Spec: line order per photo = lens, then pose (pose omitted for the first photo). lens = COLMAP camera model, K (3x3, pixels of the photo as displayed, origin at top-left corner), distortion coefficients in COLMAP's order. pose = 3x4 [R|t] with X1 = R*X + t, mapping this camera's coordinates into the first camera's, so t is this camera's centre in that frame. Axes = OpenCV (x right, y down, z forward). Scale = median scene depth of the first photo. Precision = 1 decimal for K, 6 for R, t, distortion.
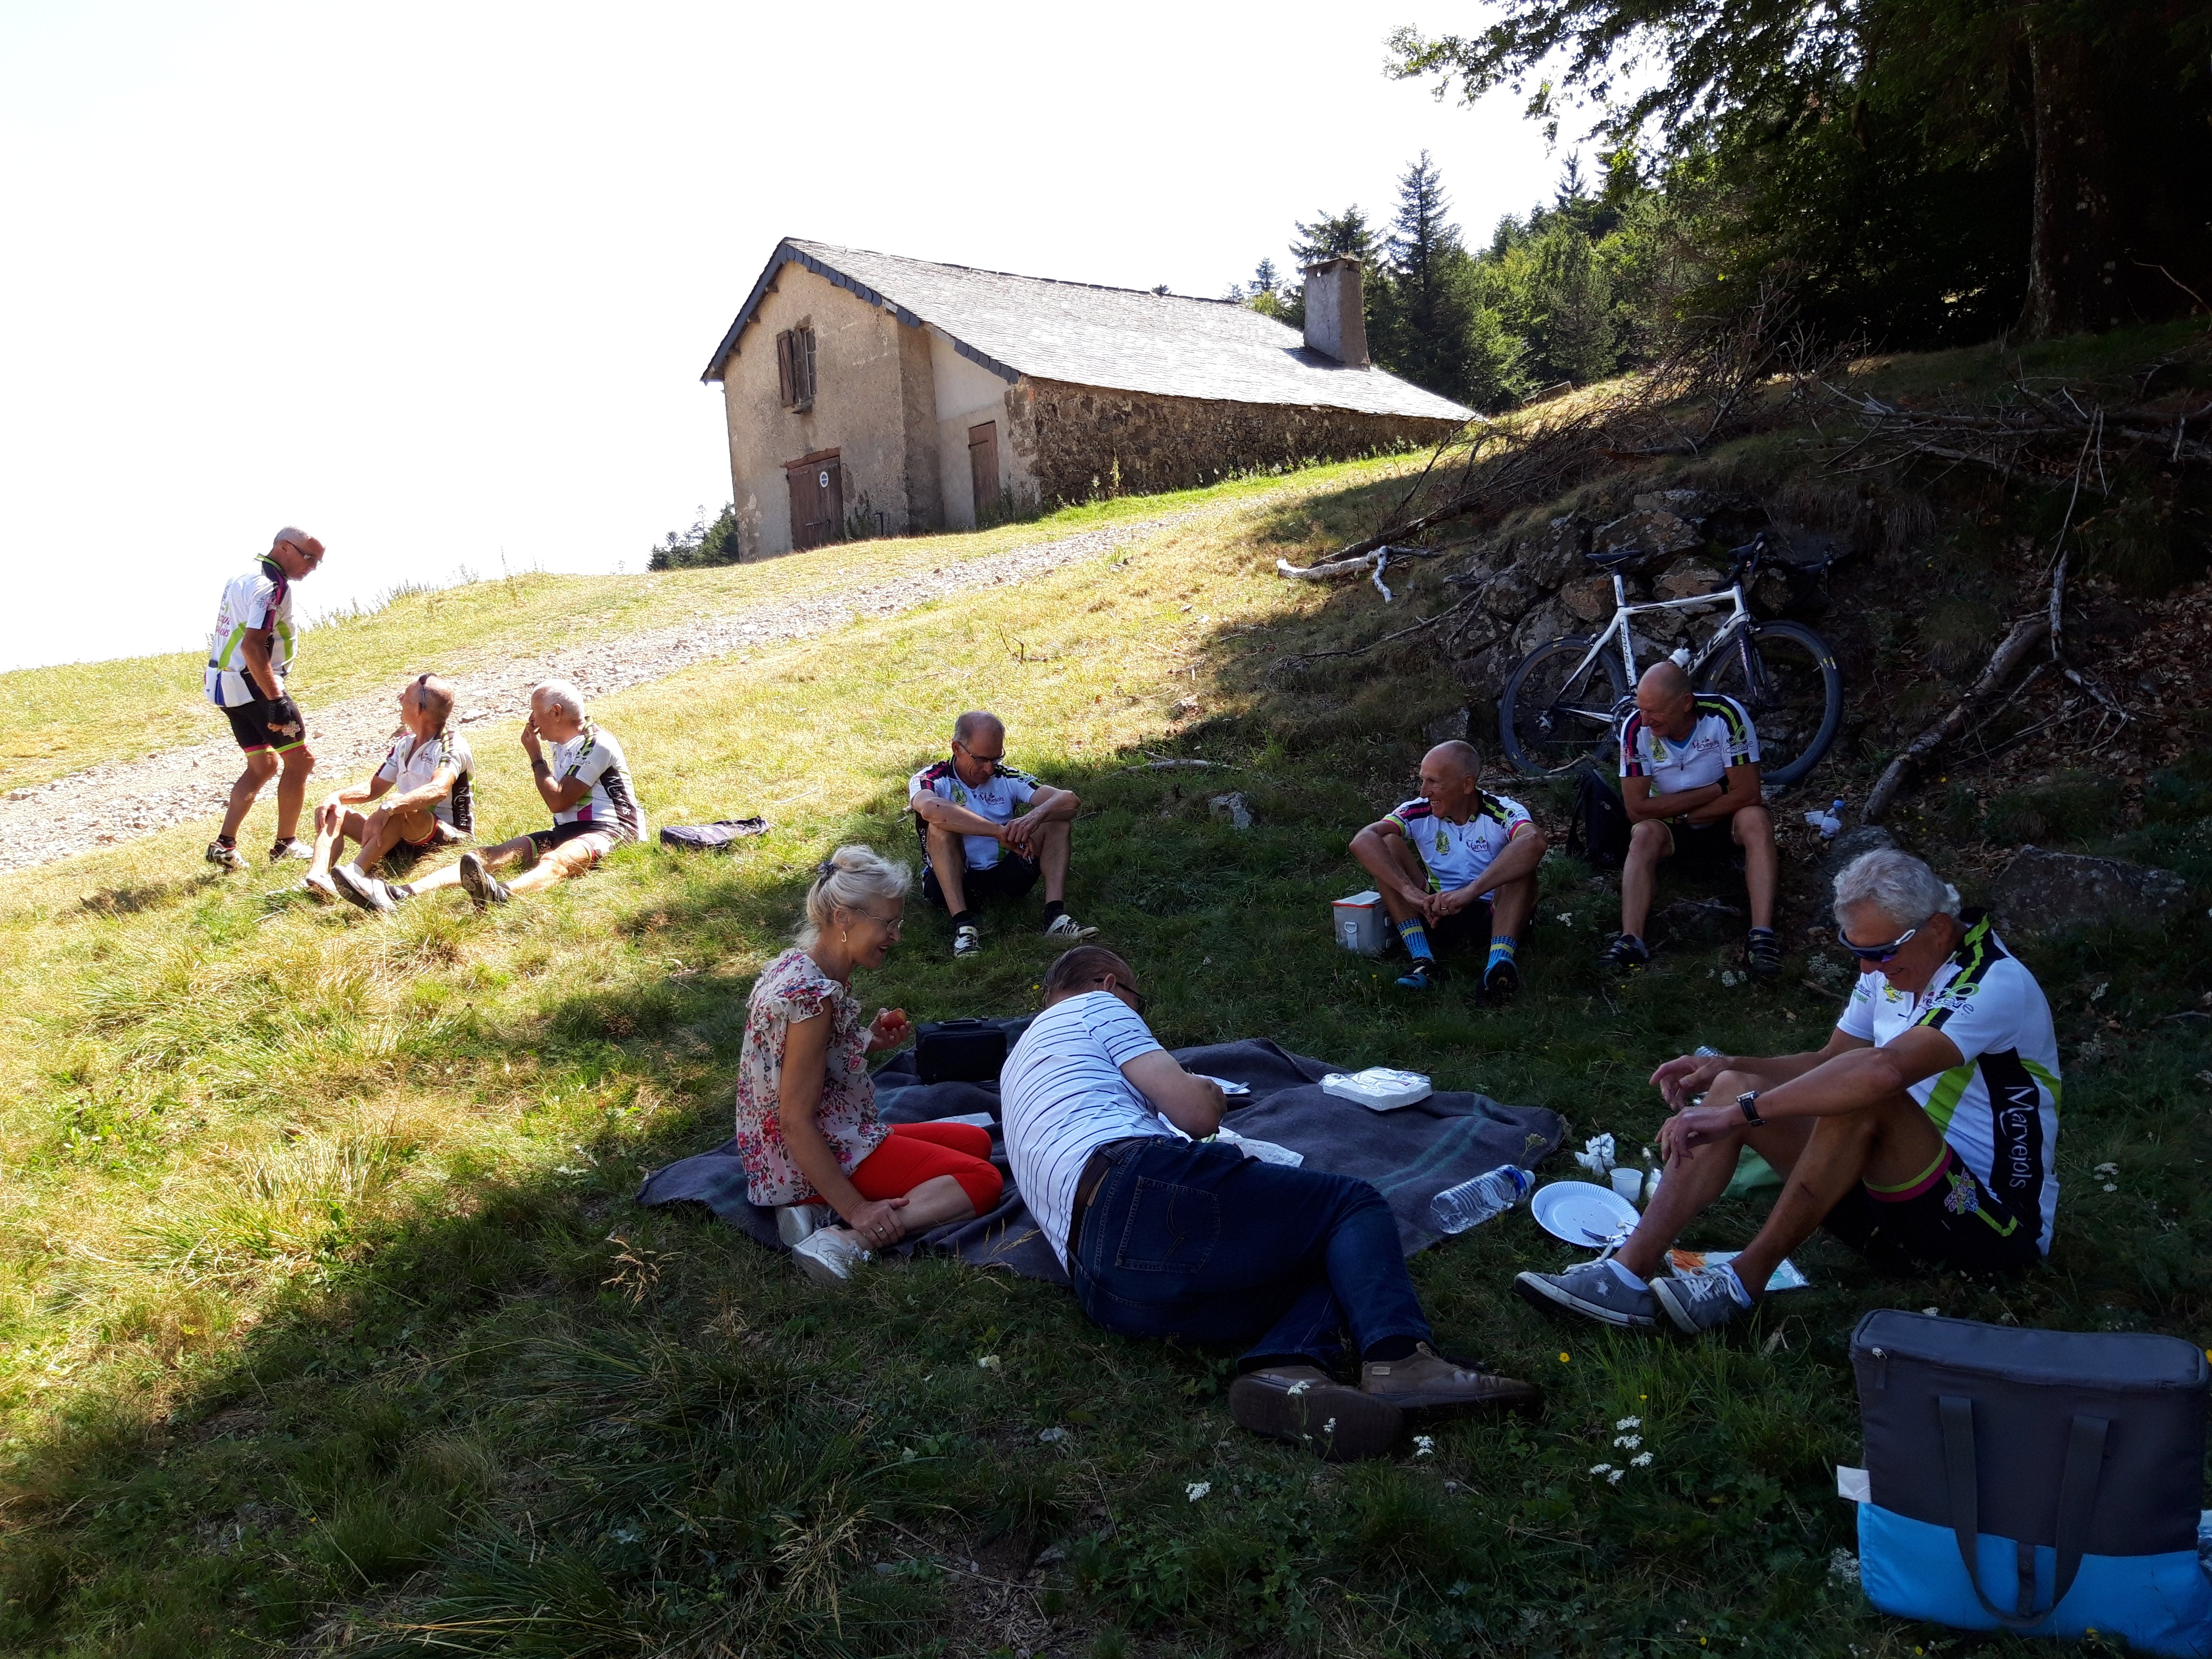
lens RADIAL K [[1789.4, 0, 1106.0], [0, 1789.4, 829.5], [0, 0, 1]] dist [0.089628, -0.198671]
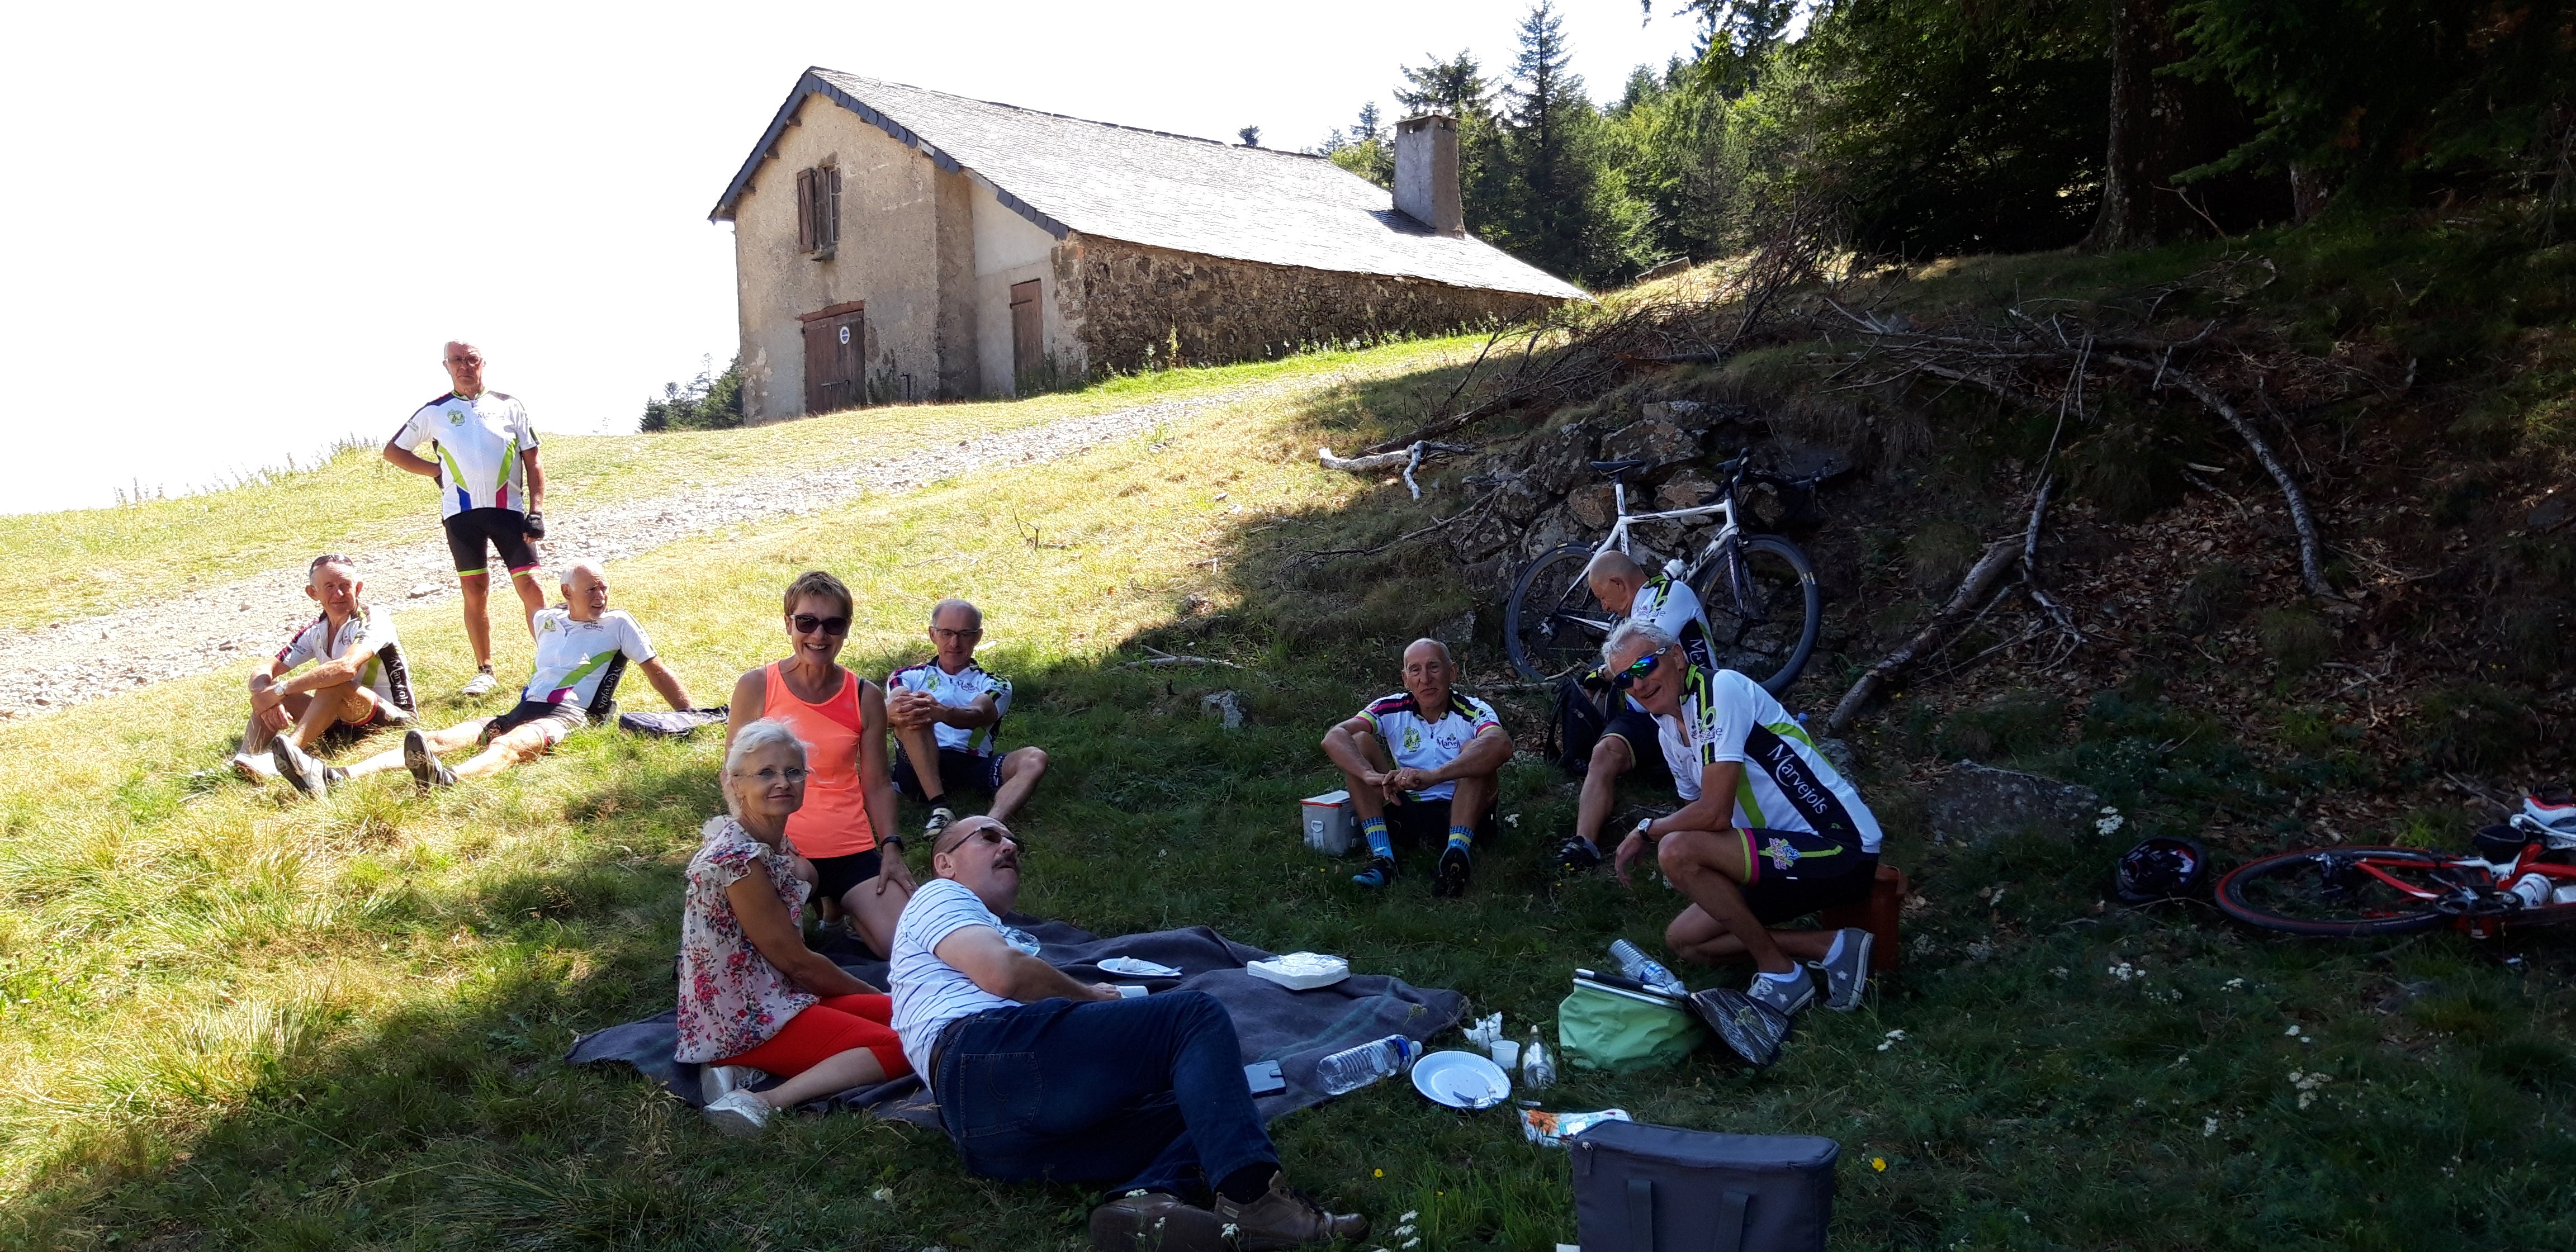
lens RADIAL K [[2105.9, 0, 1338.6], [0, 2105.9, 614.1], [0, 0, 1]] dist [0.108920, -0.224883]
pose [[0.997177, 0.027761, 0.069770, 0.049831], [-0.023378, 0.997747, -0.062878, 0.007957], [-0.071359, 0.061070, 0.995579, -0.148062]]
